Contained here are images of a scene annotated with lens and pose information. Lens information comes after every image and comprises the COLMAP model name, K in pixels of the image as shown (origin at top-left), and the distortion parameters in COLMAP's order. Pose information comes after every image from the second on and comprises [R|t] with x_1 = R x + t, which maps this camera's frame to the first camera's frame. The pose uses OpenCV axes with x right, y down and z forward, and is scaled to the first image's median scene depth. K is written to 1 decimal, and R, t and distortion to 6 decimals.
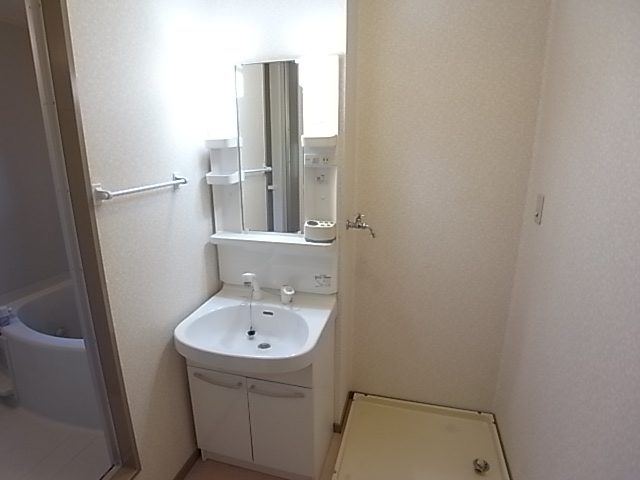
lens RADIAL K [[362.4, 0, 319.3], [0, 362.4, 241.6], [0, 0, 1]] dist [-0.066974, 0.011007]
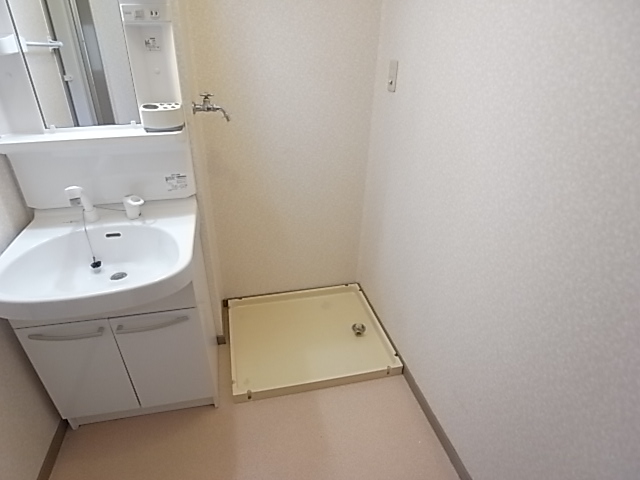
lens RADIAL K [[362.4, 0, 317.6], [0, 362.4, 237.6], [0, 0, 1]] dist [-0.066974, 0.011007]
pose [[0.879902, -0.218879, 0.421740, -0.078101], [0.107674, 0.956343, 0.271686, 0.044318], [-0.462795, -0.193647, 0.865056, 0.139253]]
